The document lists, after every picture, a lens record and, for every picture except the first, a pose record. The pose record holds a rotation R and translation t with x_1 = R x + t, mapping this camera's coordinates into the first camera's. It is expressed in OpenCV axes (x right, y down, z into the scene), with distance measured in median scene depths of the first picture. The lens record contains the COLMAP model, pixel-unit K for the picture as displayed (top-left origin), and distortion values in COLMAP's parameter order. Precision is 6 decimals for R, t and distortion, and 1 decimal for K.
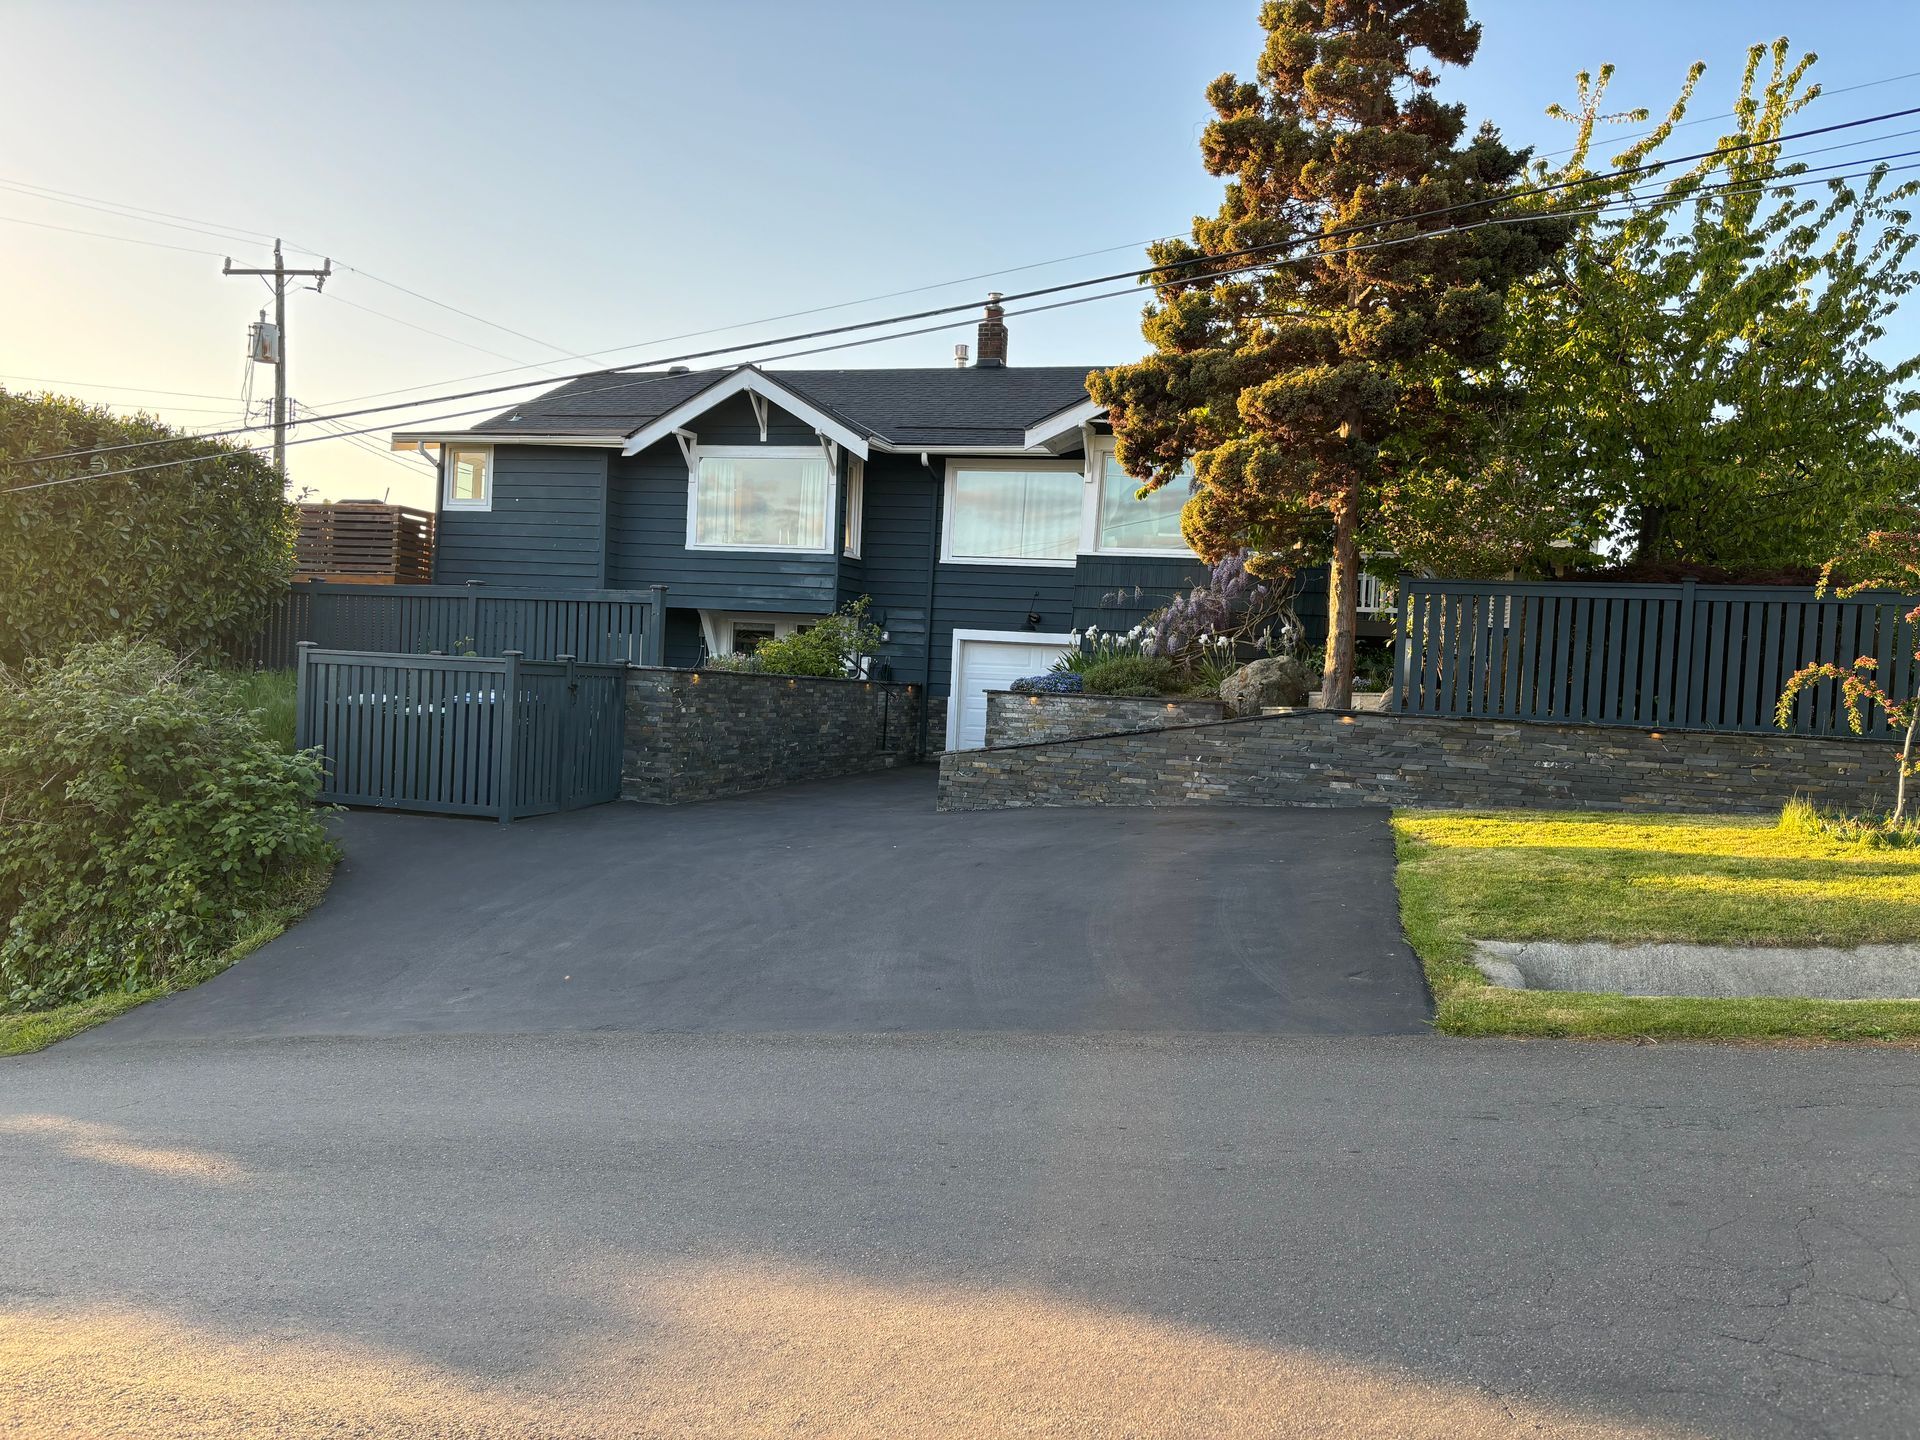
lens RADIAL K [[1437.3, 0, 951.9], [0, 1437.3, 721.7], [0, 0, 1]] dist [0.094251, -0.142267]
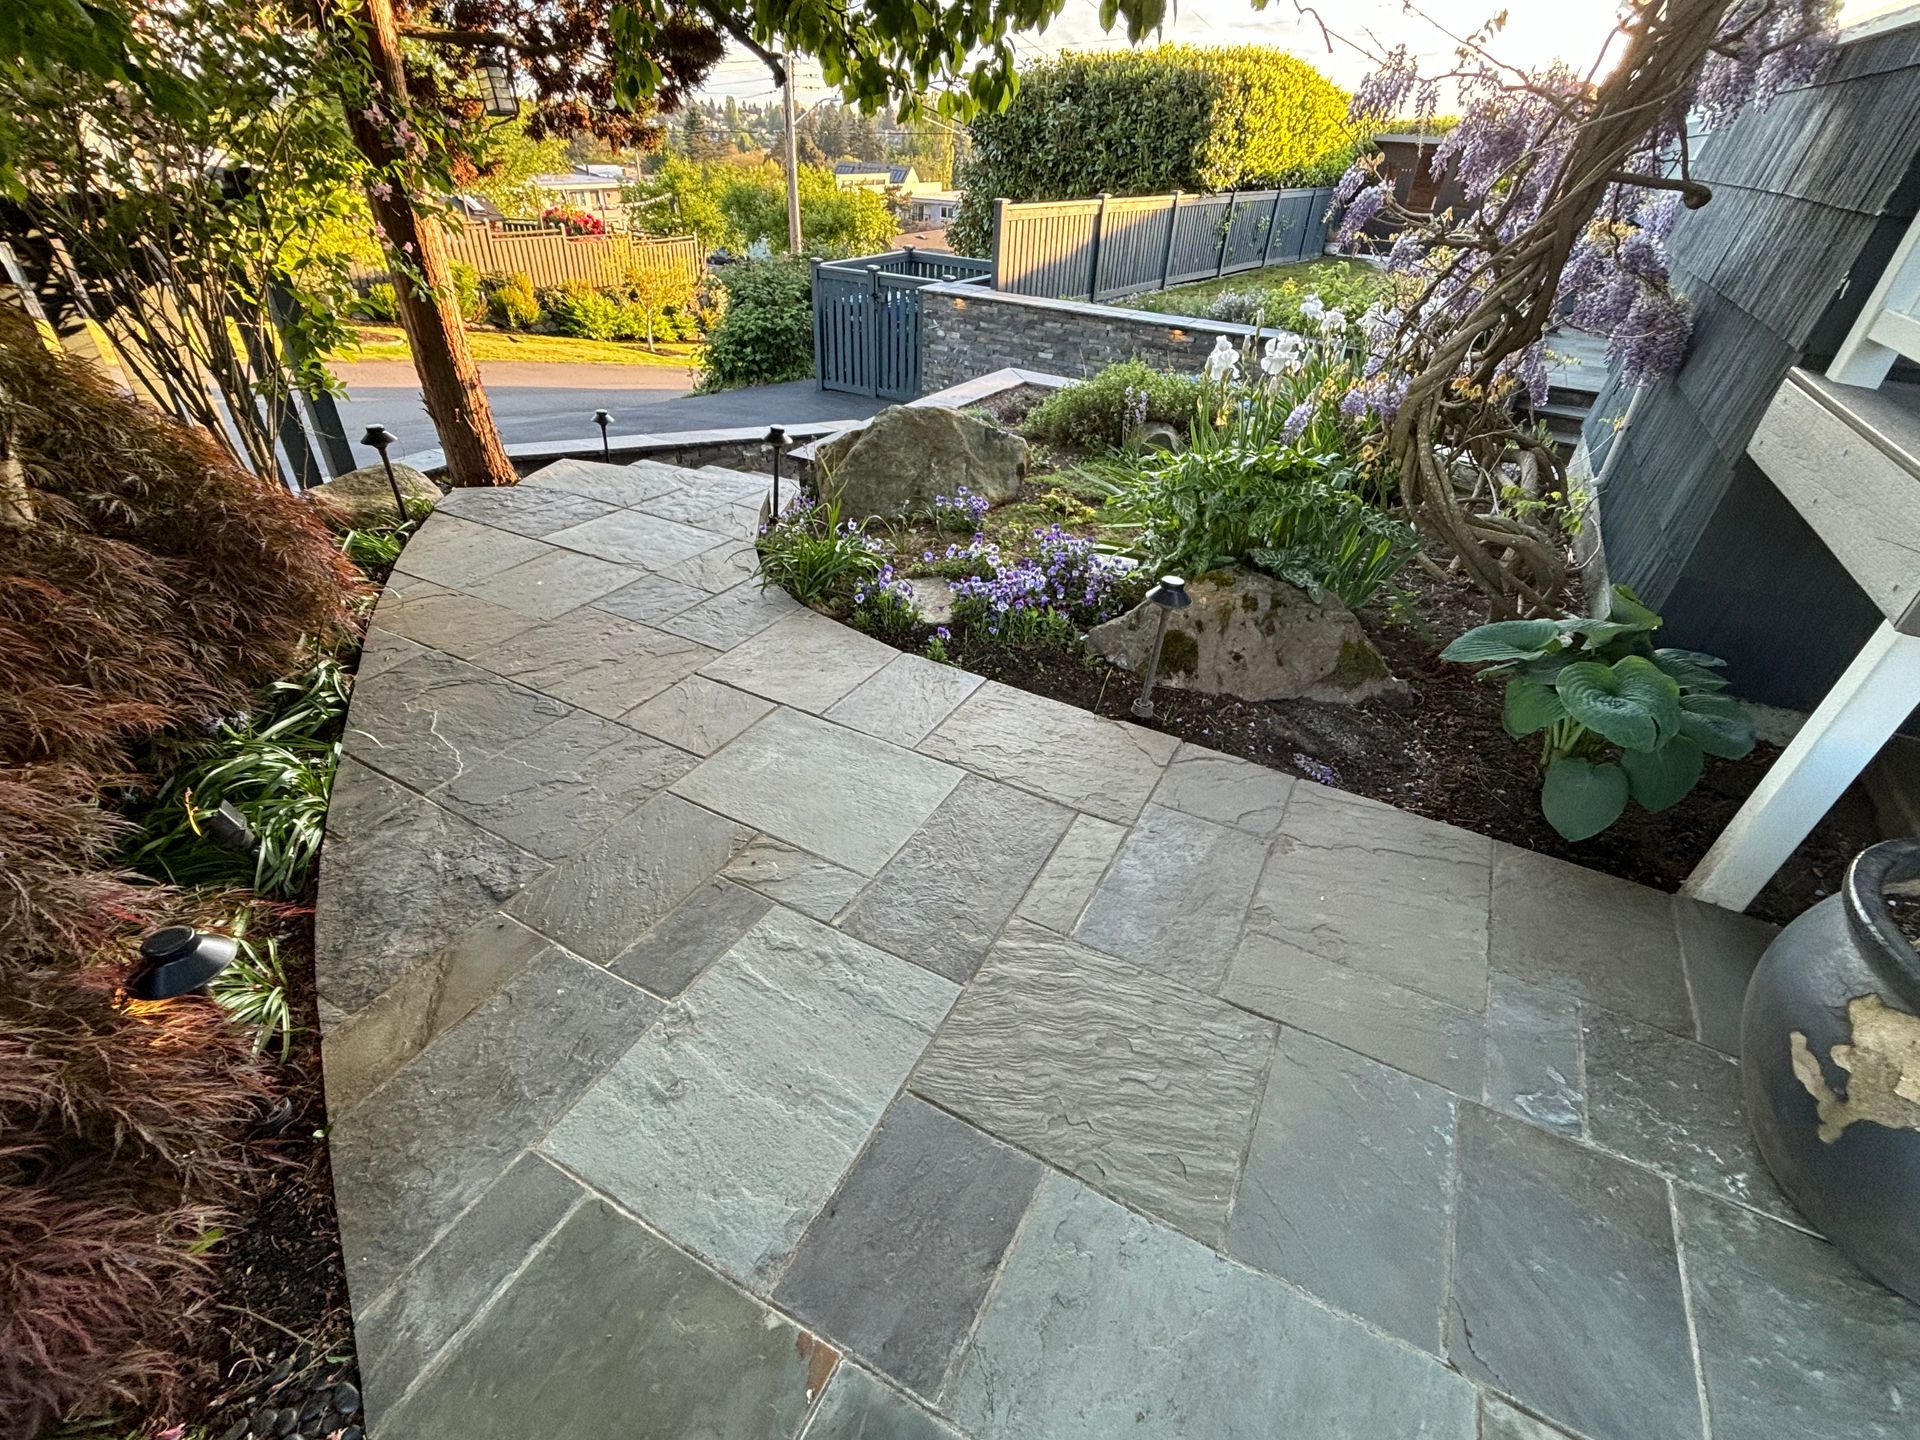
lens RADIAL K [[876.1, 0, 966.0], [0, 876.1, 729.7], [0, 0, 1]] dist [-0.011800, 0.000192]
pose [[-0.185526, 0.508944, -0.840569, 0.369604], [-0.084376, 0.844009, 0.529650, -0.075875], [0.979010, 0.169188, -0.113643, 0.821680]]
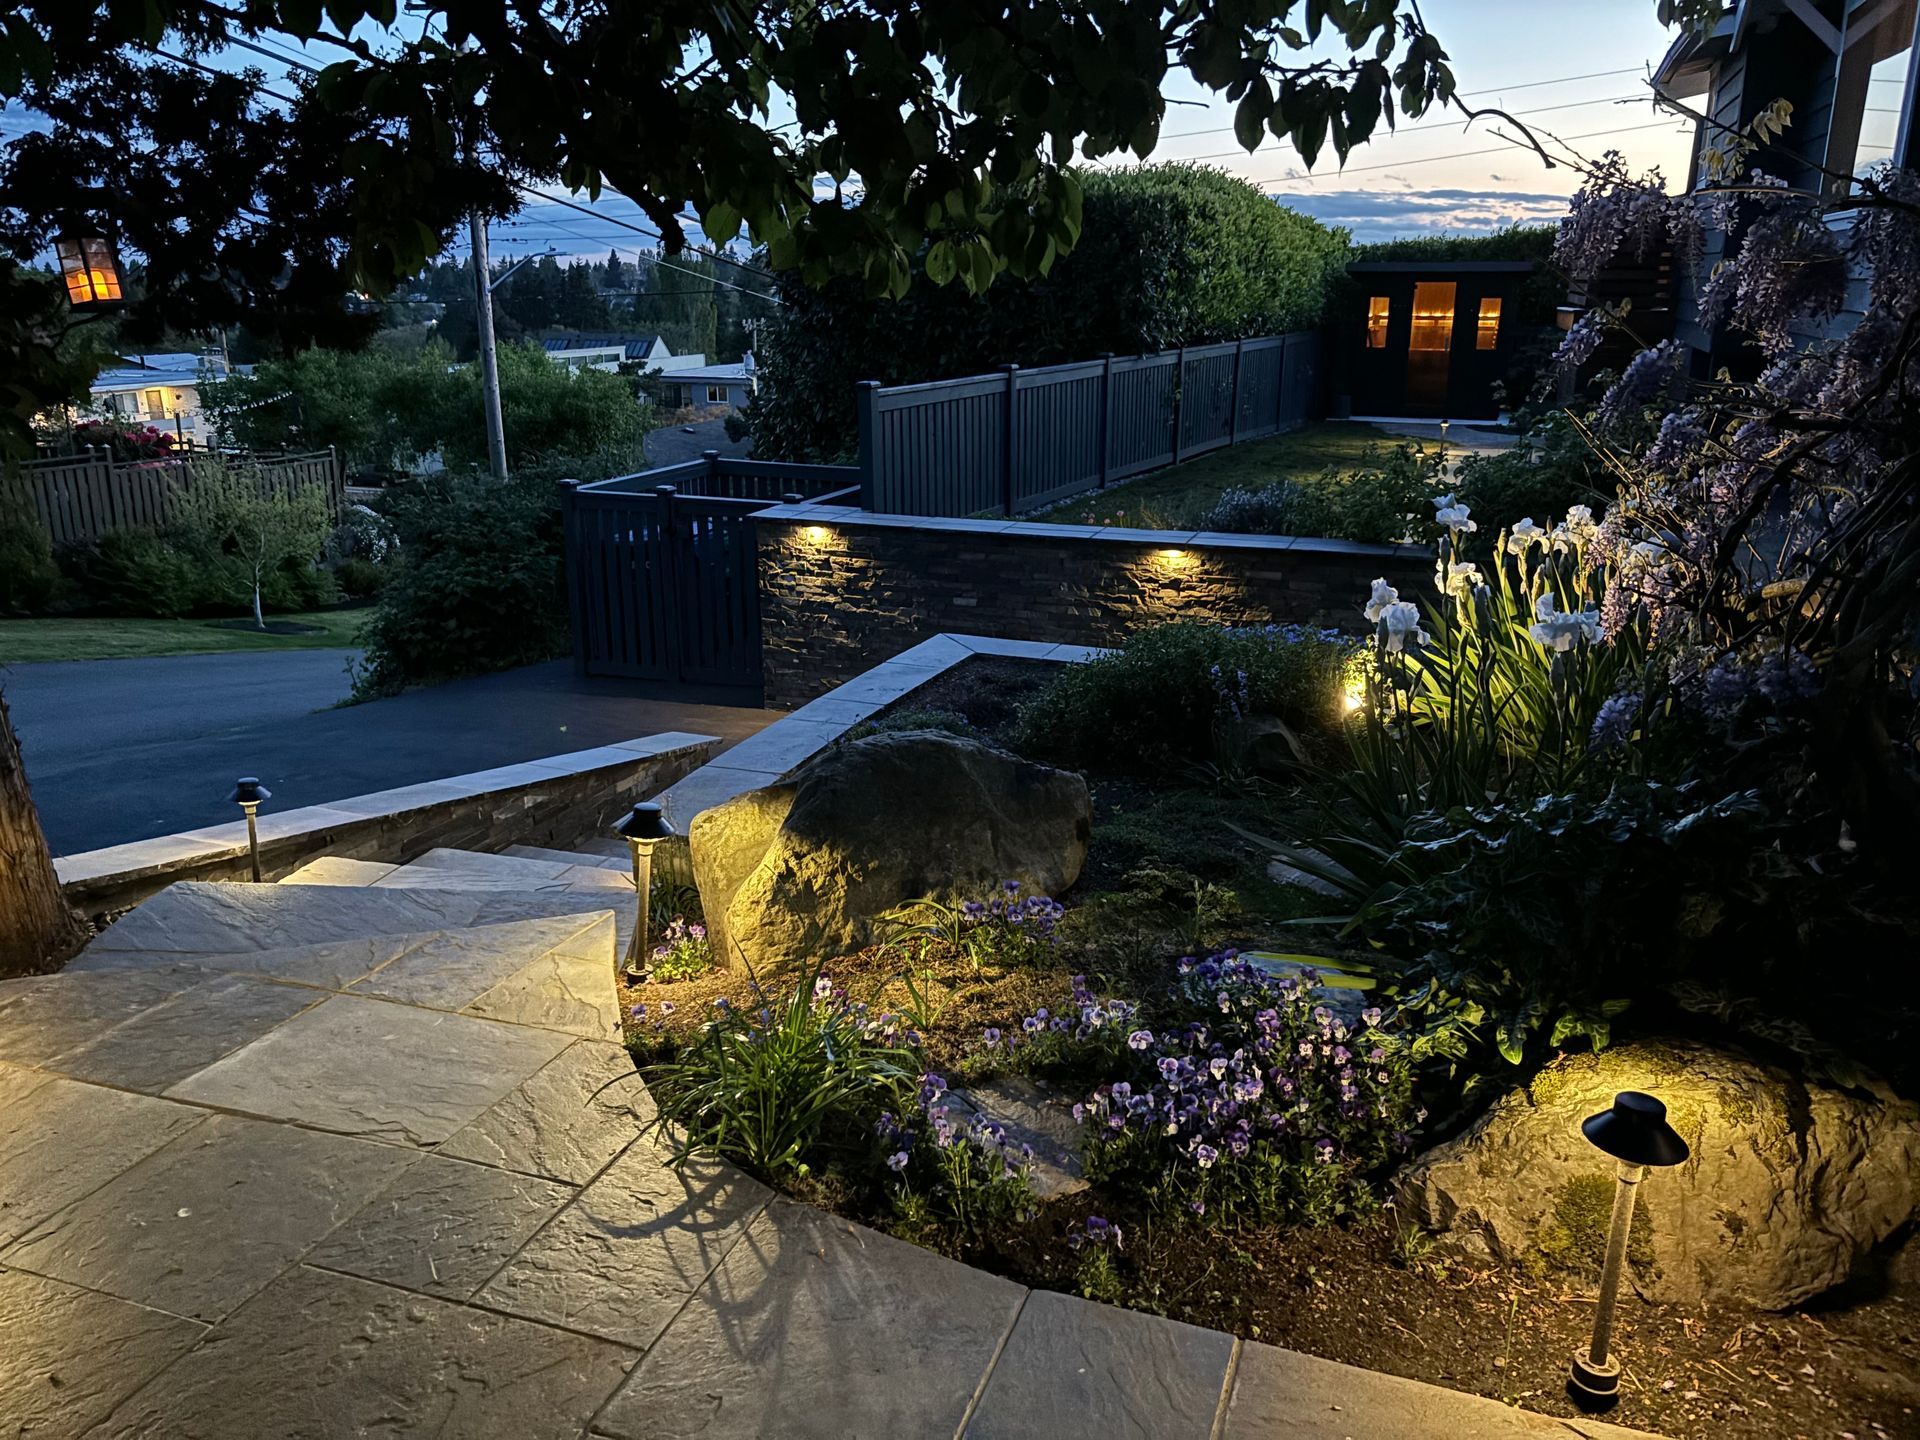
lens RADIAL K [[1449.1, 0, 964.4], [0, 1449.1, 728.2], [0, 0, 1]] dist [0.041579, -0.043809]
pose [[-0.035938, 0.244583, -0.968962, 0.343886], [-0.033958, 0.968730, 0.245784, -0.078117], [0.998777, 0.041737, -0.026508, 0.791823]]
